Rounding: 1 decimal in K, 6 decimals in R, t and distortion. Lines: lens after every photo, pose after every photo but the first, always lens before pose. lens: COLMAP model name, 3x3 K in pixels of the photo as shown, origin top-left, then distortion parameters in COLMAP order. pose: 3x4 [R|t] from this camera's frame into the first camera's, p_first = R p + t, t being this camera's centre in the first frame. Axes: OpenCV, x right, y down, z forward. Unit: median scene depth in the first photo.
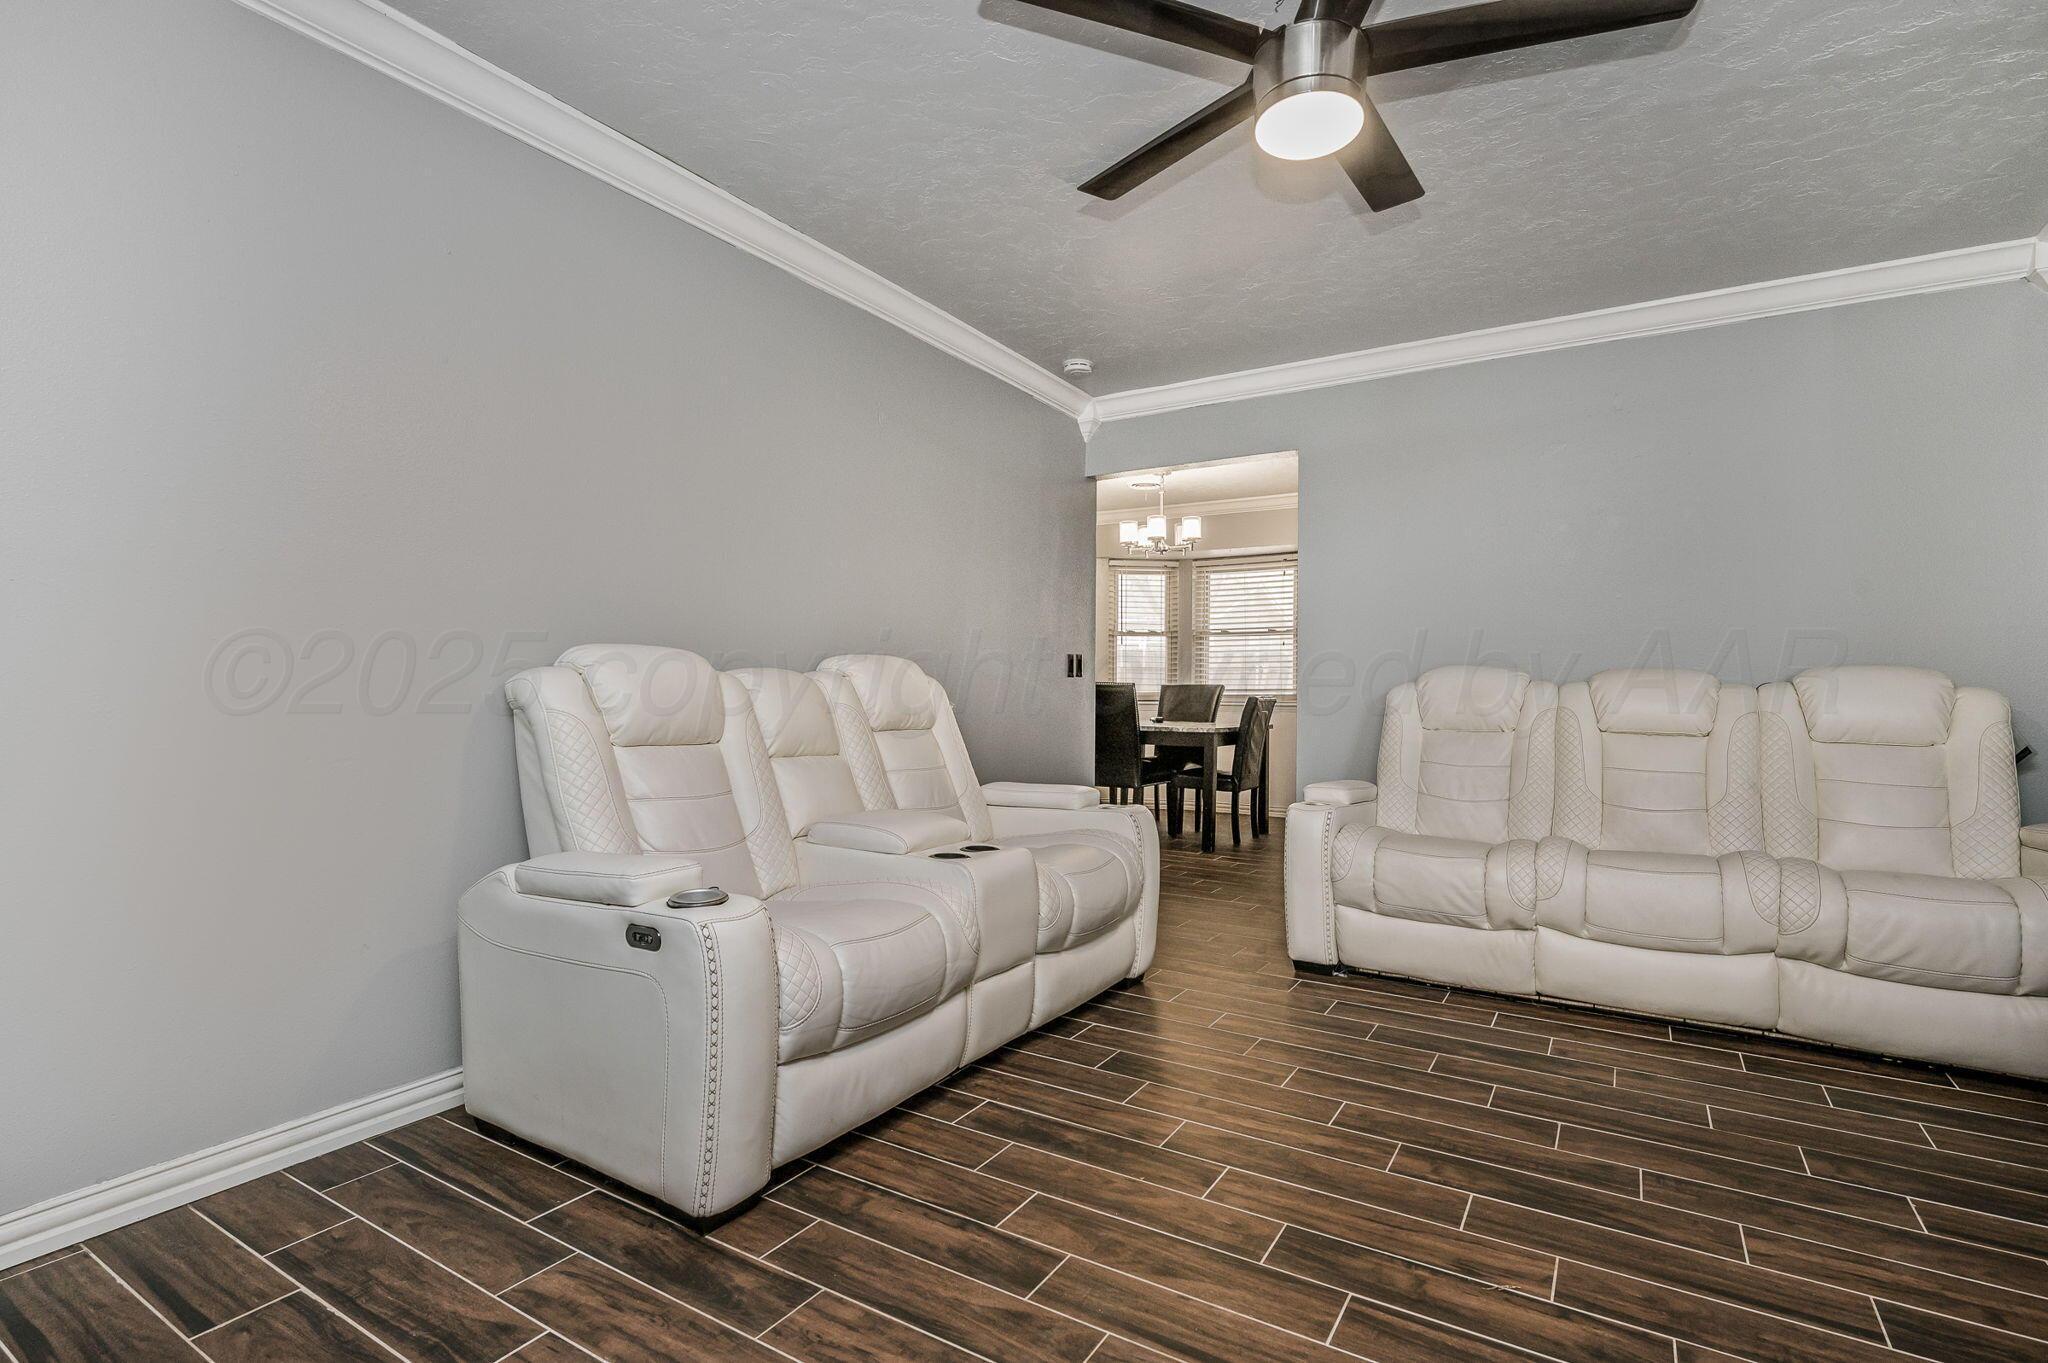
lens RADIAL K [[961.3, 0, 1024.0], [0, 961.3, 681.5], [0, 0, 1]] dist [0.000321, -0.000039]
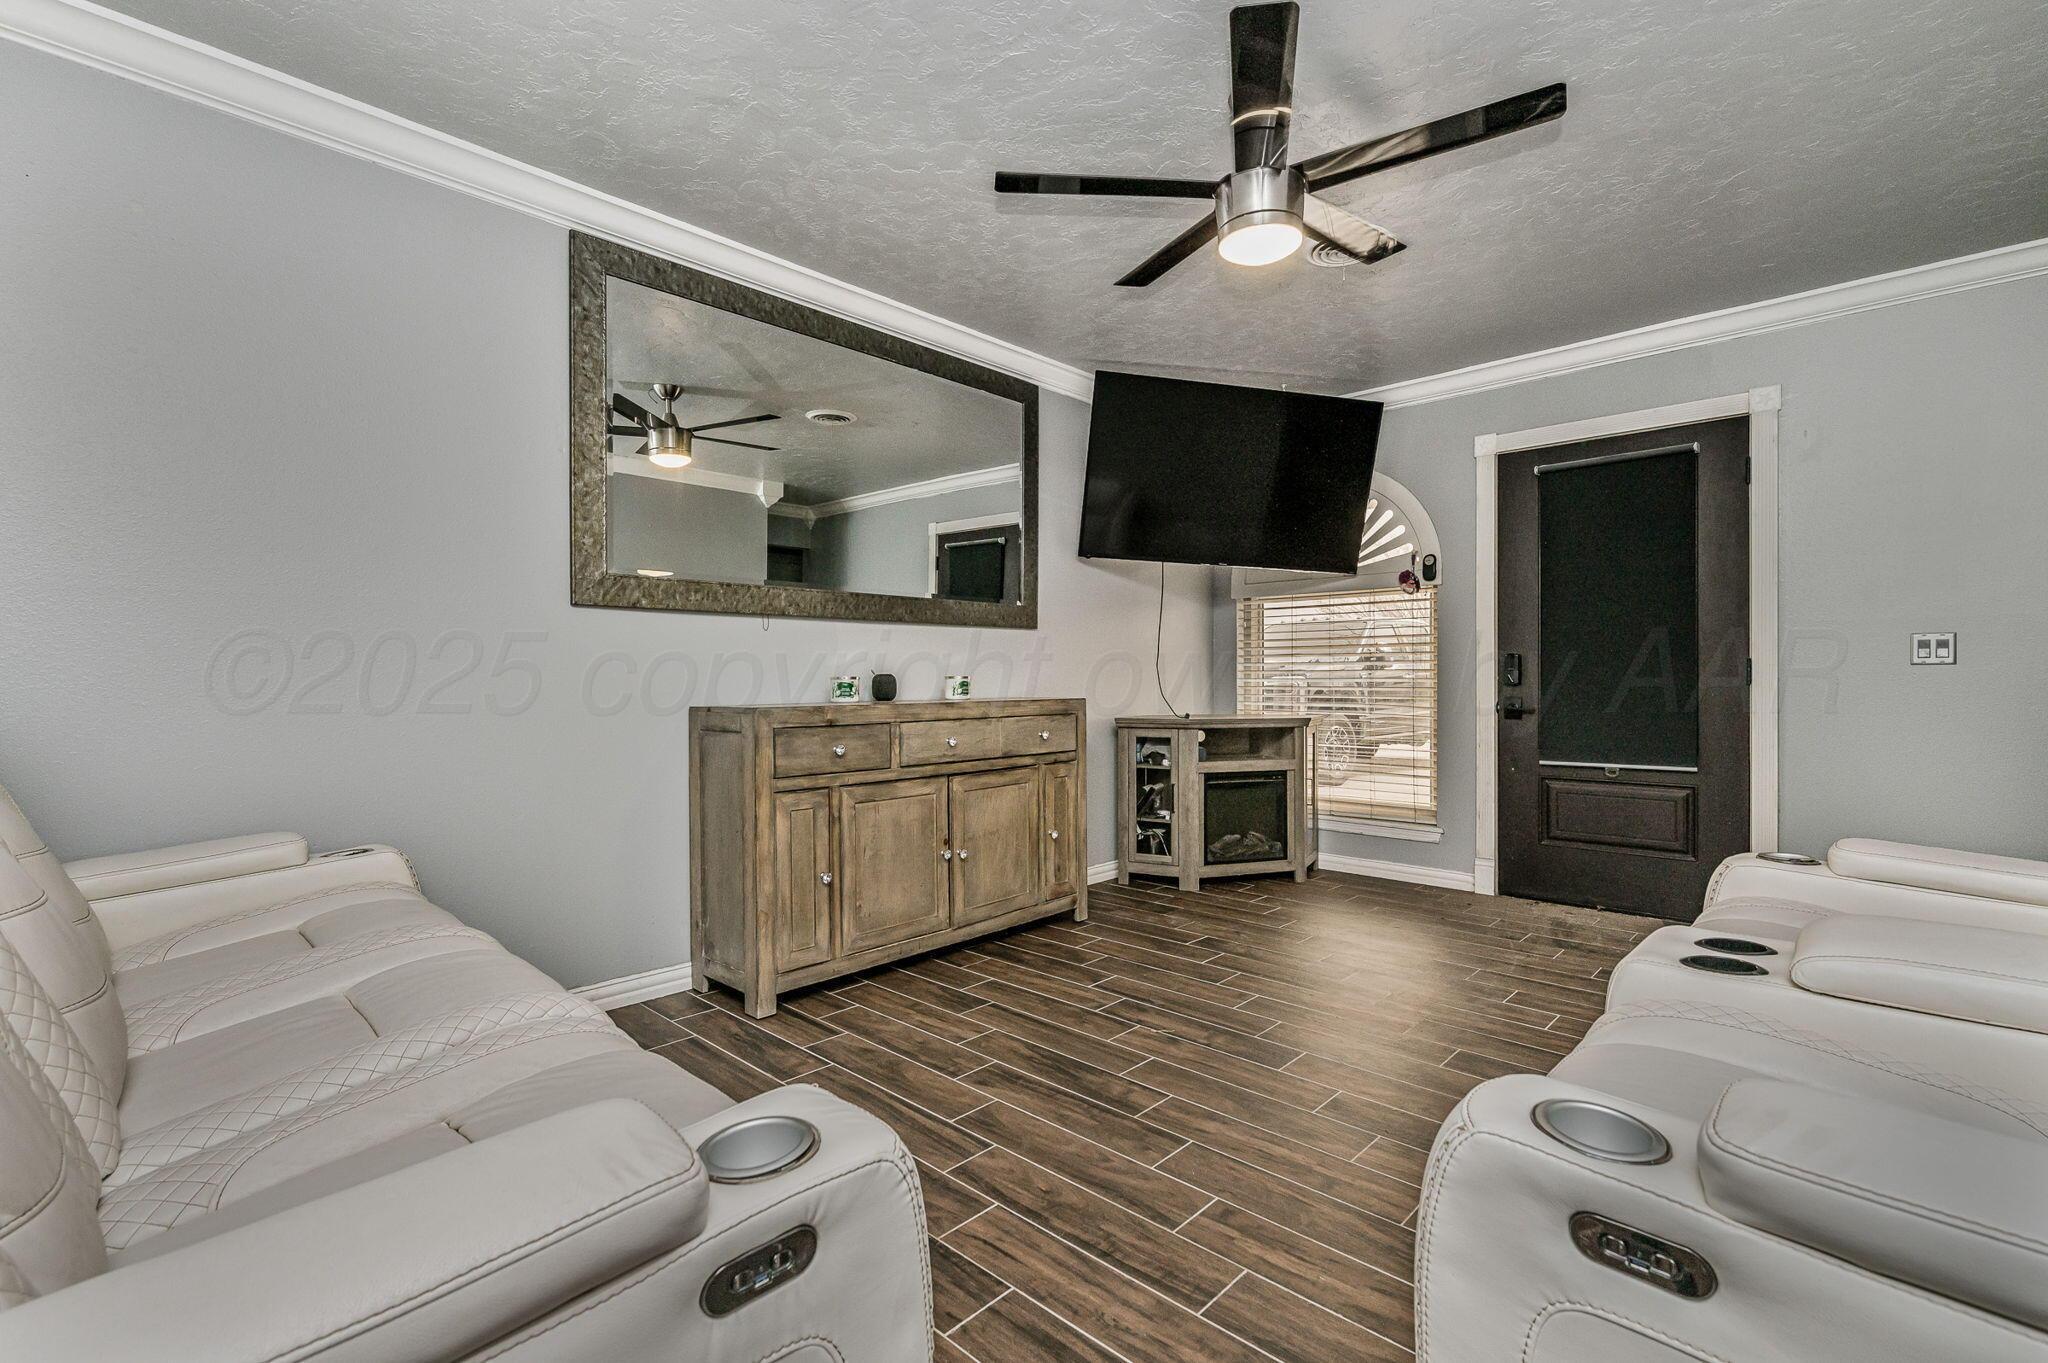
lens RADIAL K [[909.1, 0, 1024.0], [0, 909.1, 681.5], [0, 0, 1]] dist [0.000048, 0.000013]
pose [[-0.978232, 0.000143, 0.207516, 0.327801], [0.000344, 1.000000, 0.000936, 0.010053], [-0.207516, 0.000987, -0.978231, 2.133738]]
